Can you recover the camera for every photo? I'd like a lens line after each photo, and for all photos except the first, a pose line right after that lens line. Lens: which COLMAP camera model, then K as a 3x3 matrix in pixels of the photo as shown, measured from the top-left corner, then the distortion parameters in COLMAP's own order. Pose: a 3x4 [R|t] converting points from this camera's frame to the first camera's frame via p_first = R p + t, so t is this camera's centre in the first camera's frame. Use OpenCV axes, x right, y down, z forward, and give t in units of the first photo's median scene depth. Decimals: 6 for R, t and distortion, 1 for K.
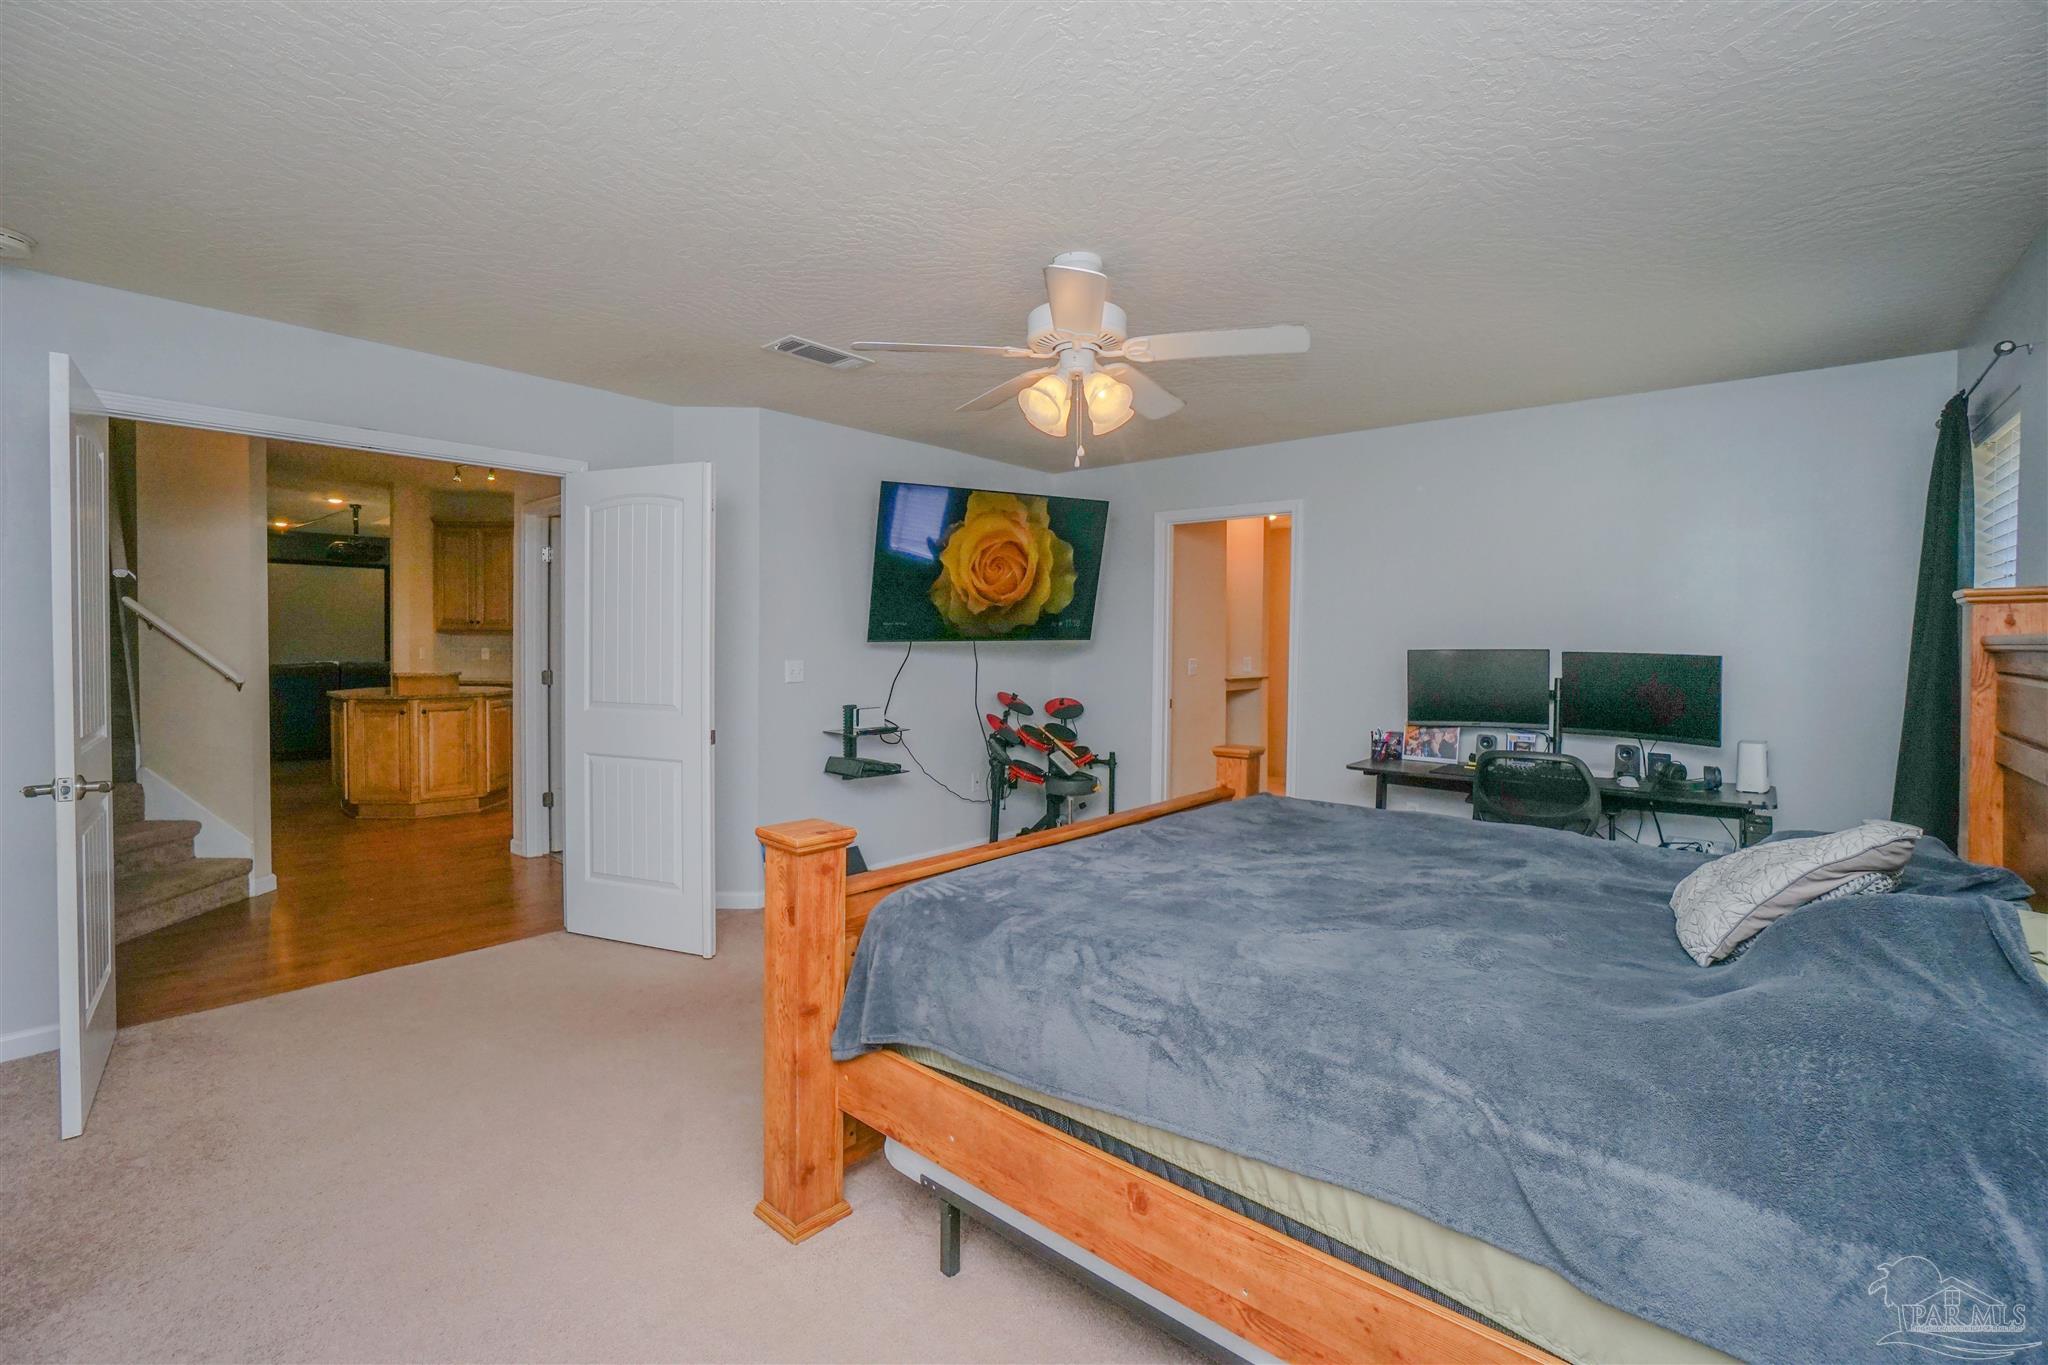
lens RADIAL K [[920.8, 0, 1022.2], [0, 920.8, 671.0], [0, 0, 1]] dist [0.002803, 0.000473]
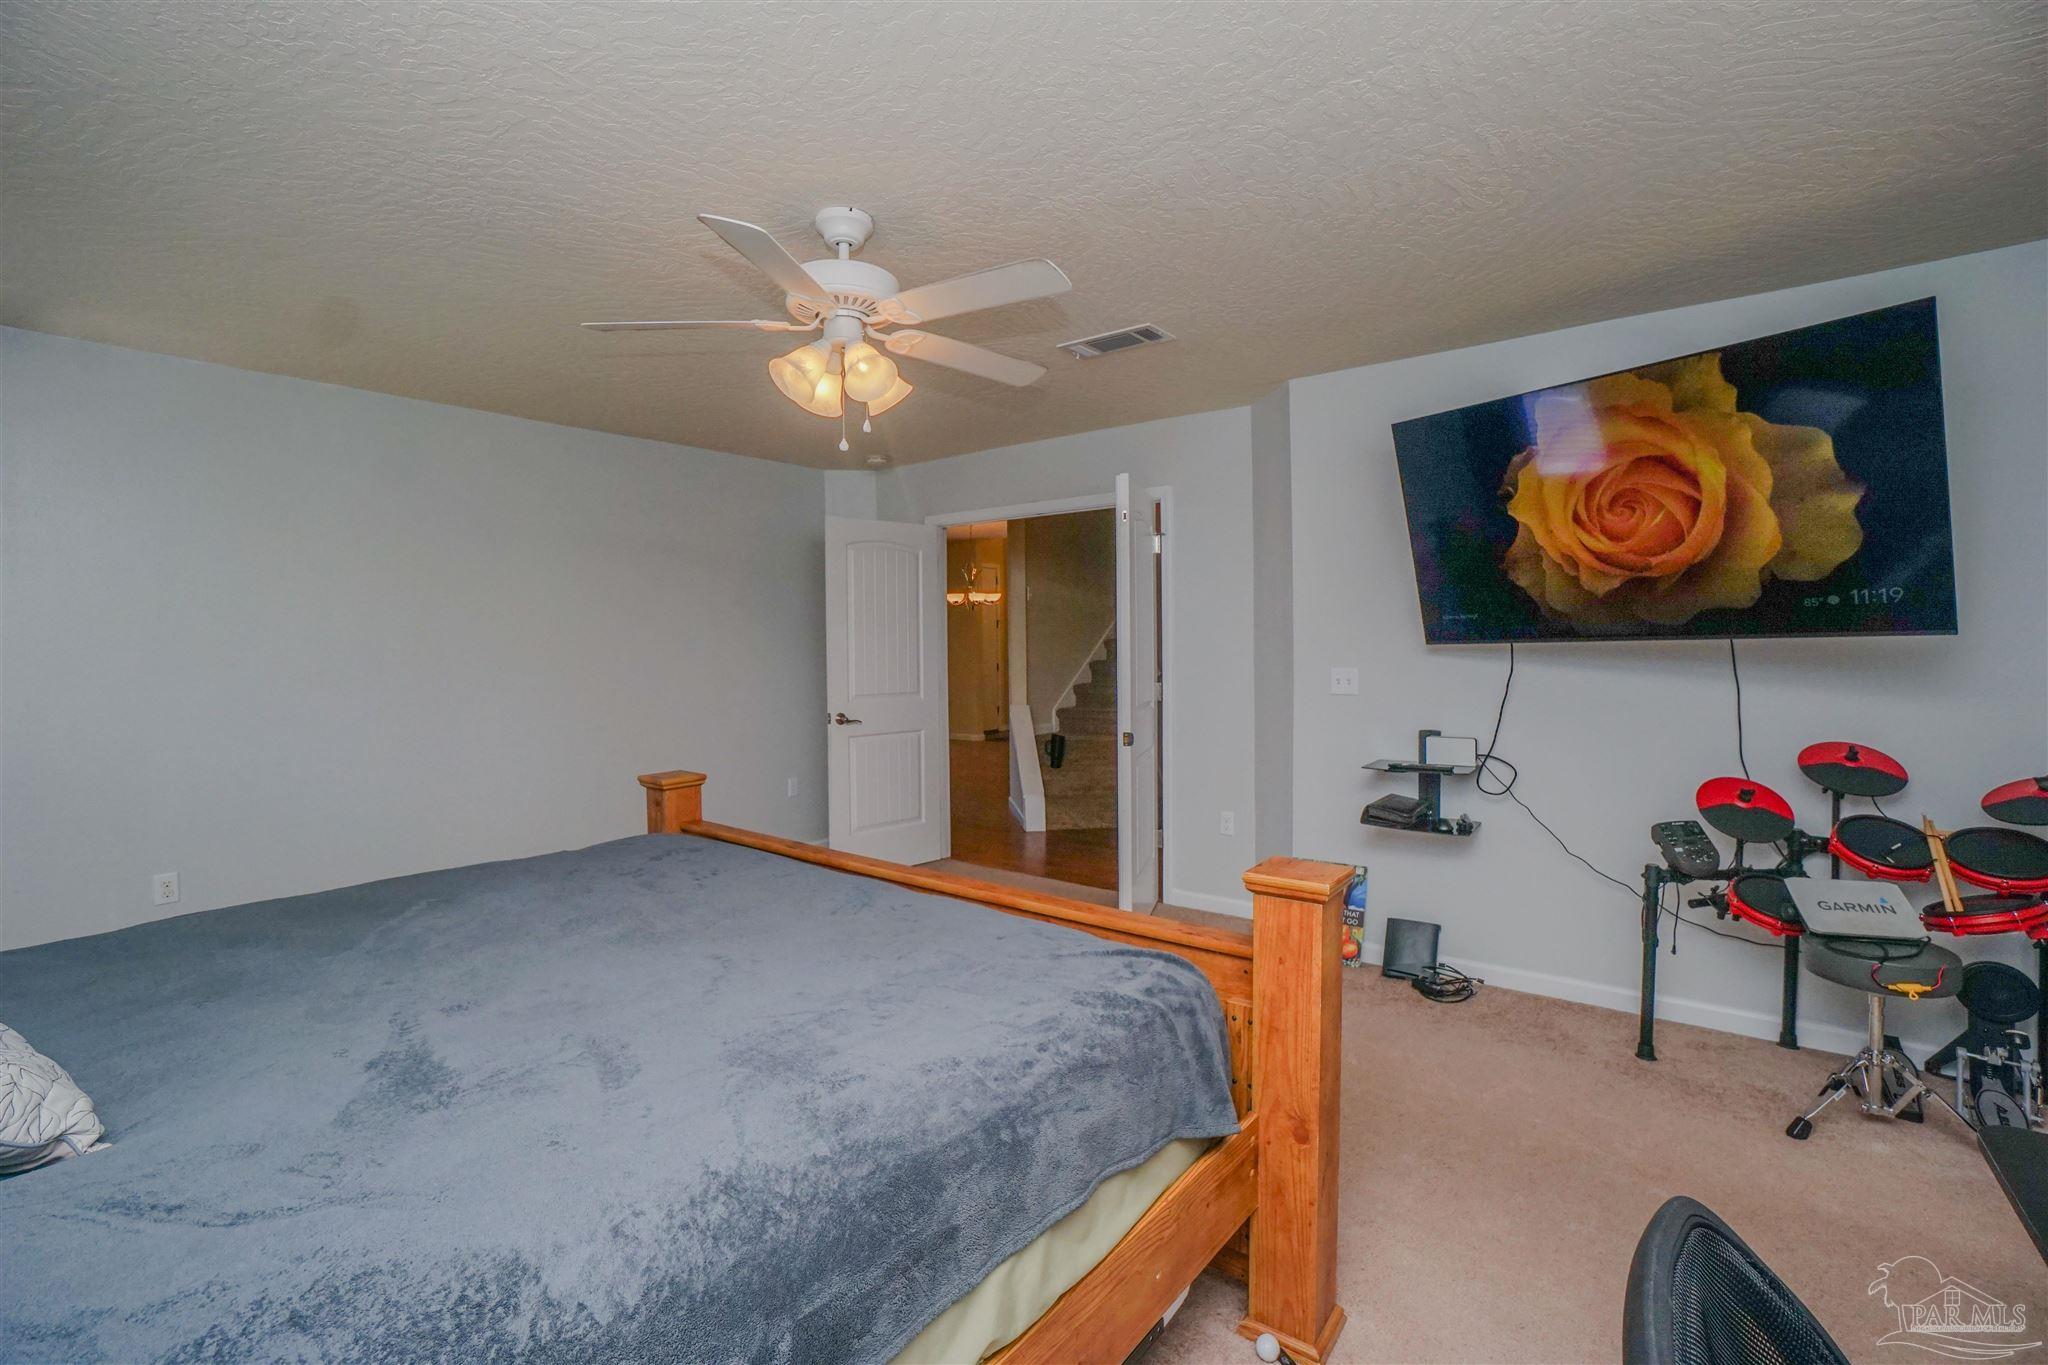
lens RADIAL K [[920.8, 0, 1021.4], [0, 920.8, 673.1], [0, 0, 1]] dist [0.002803, 0.000473]
pose [[0.100984, 0.016964, -0.994743, 0.480507], [-0.026718, 0.999540, 0.014334, -0.010919], [0.994529, 0.025130, 0.101391, 0.566787]]
